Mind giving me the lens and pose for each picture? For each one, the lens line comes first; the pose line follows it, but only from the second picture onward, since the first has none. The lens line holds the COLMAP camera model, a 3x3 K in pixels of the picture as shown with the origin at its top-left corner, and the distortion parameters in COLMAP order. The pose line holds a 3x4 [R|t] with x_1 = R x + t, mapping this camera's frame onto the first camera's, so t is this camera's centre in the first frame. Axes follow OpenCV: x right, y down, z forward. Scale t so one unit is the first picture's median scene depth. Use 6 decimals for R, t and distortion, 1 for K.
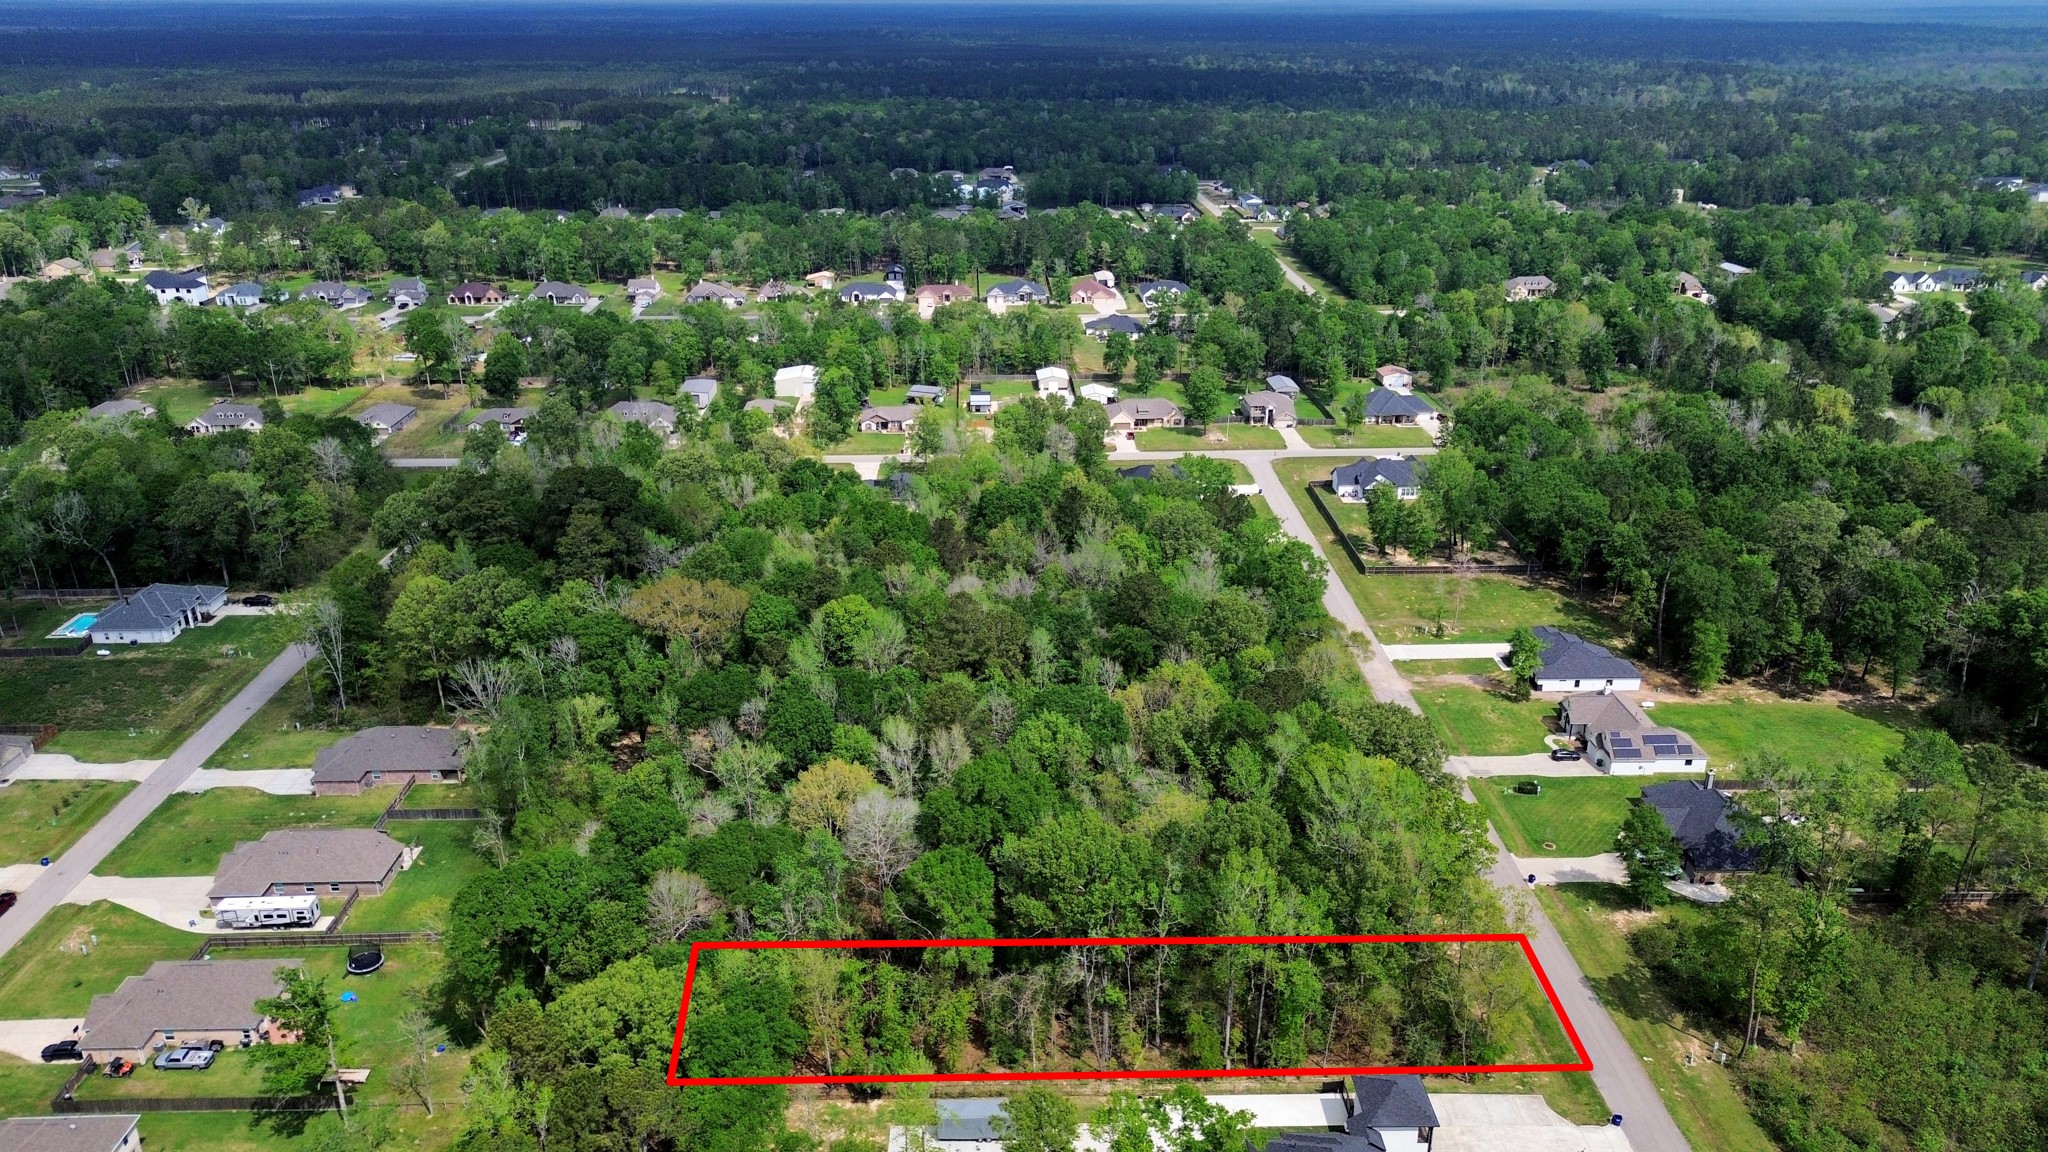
lens RADIAL K [[1444.4, 0, 1023.4], [0, 1444.4, 584.2], [0, 0, 1]] dist [0.085001, -0.089833]
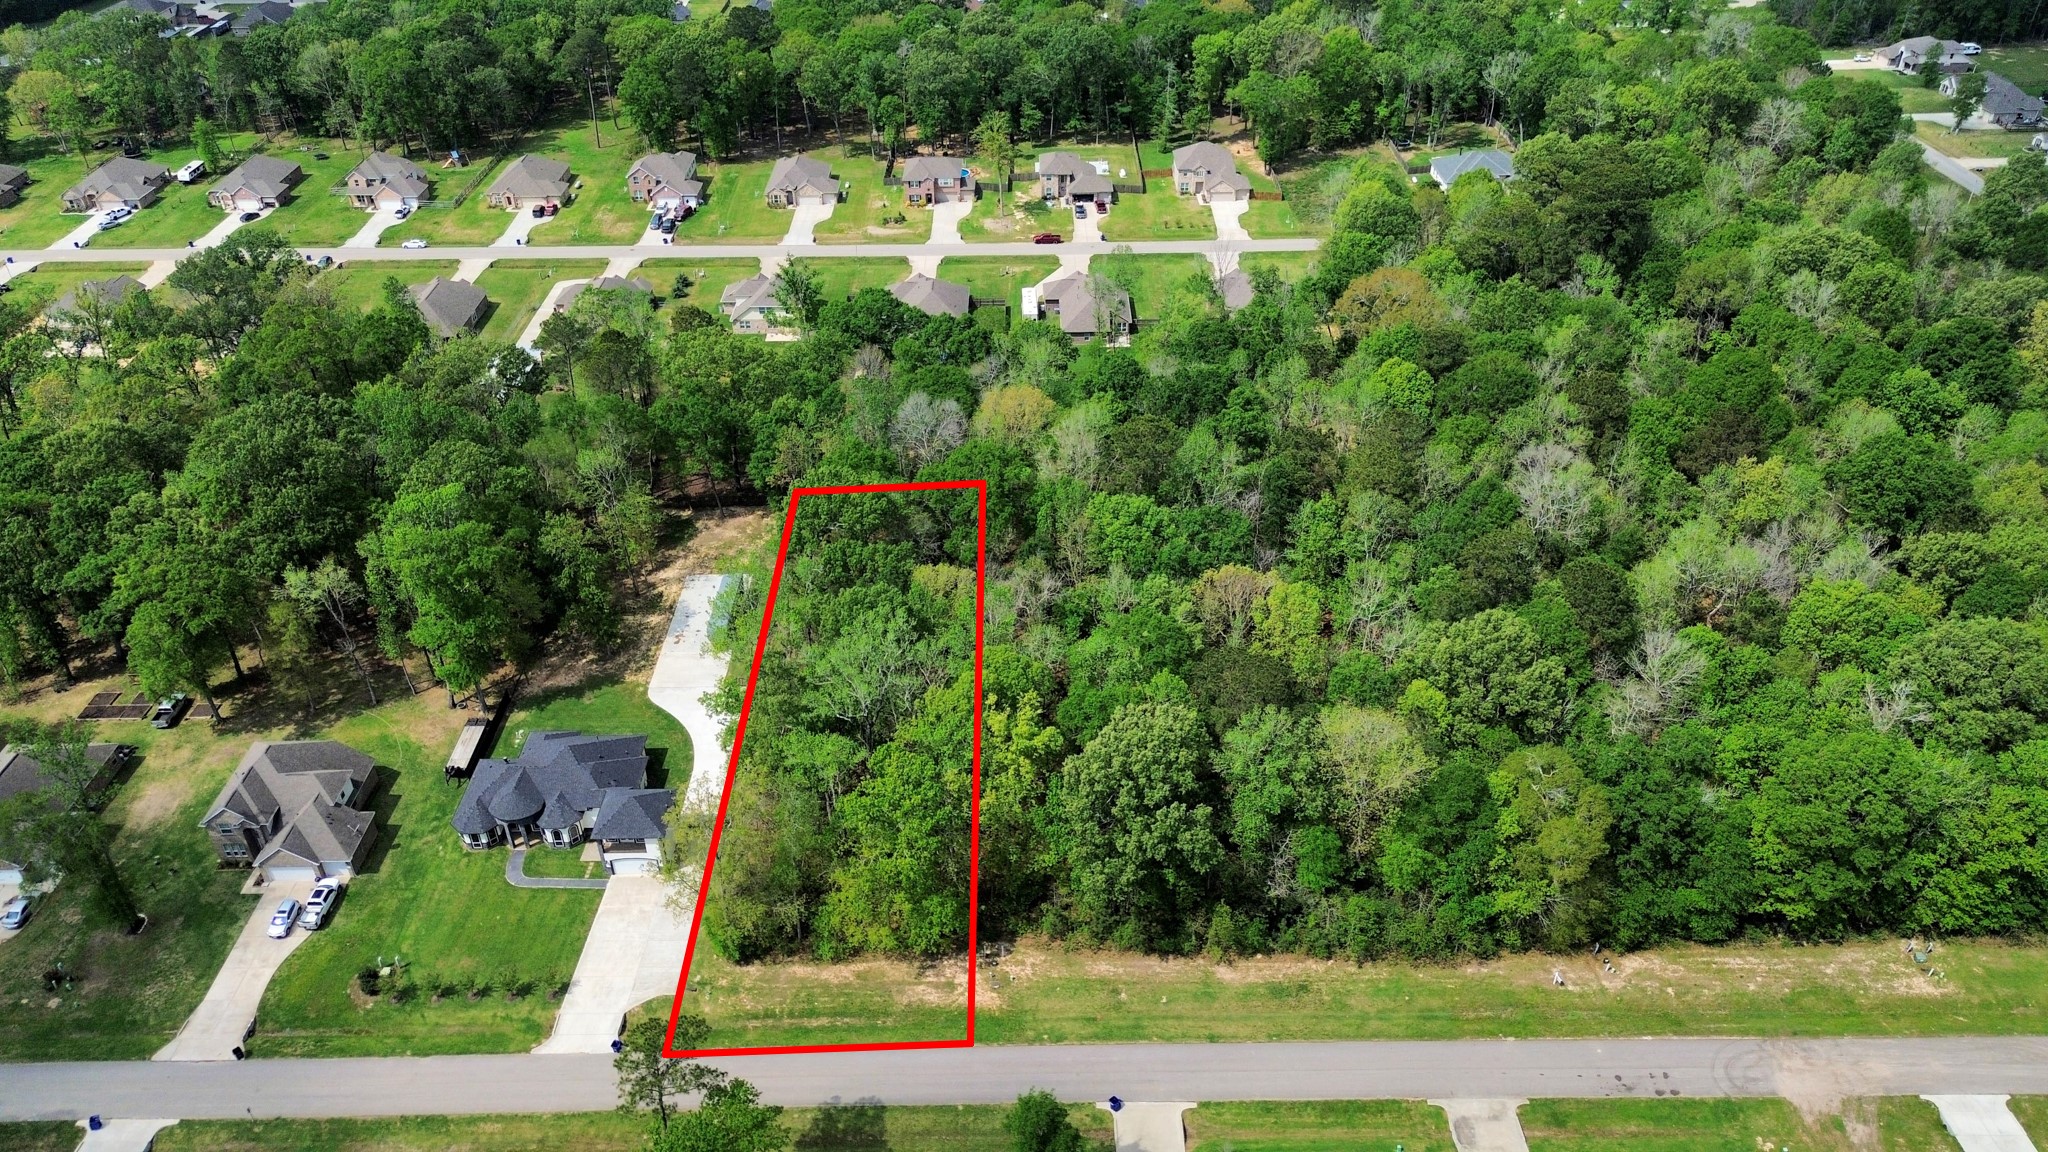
lens RADIAL K [[1449.0, 0, 1024.0], [0, 1449.0, 576.0], [0, 0, 1]] dist [0.073801, -0.071899]
pose [[-0.014840, 0.567490, -0.823247, 0.583818], [-0.364912, 0.763475, 0.532866, -0.239953], [0.930924, 0.308320, 0.195753, 0.595024]]
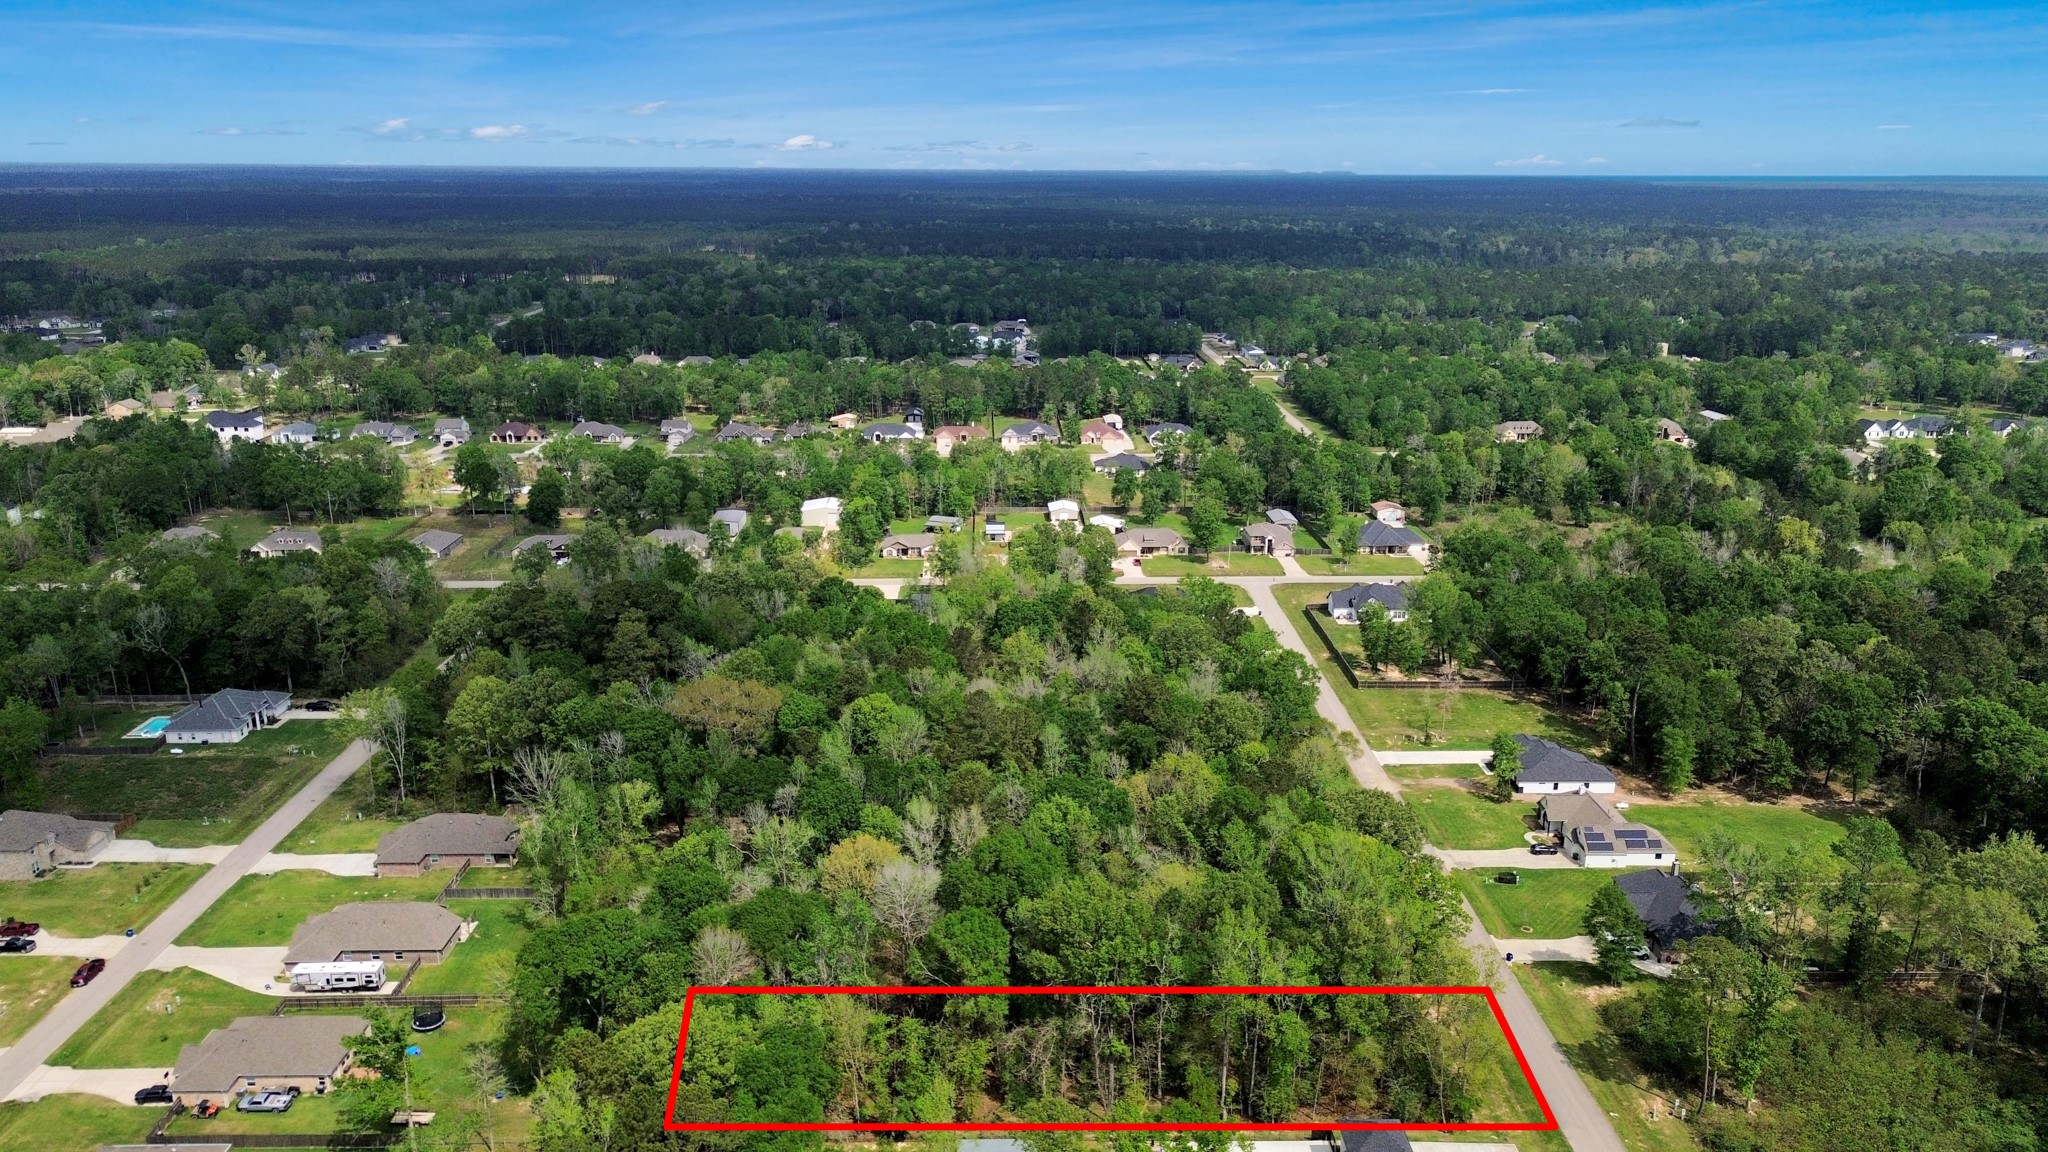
lens RADIAL K [[1444.4, 0, 1023.4], [0, 1444.4, 584.2], [0, 0, 1]] dist [0.085001, -0.089833]
pose [[0.999958, 0.005621, -0.007287, -0.002113], [-0.006324, 0.994923, -0.100444, 0.030596], [0.006686, 0.100486, 0.994916, -0.076279]]
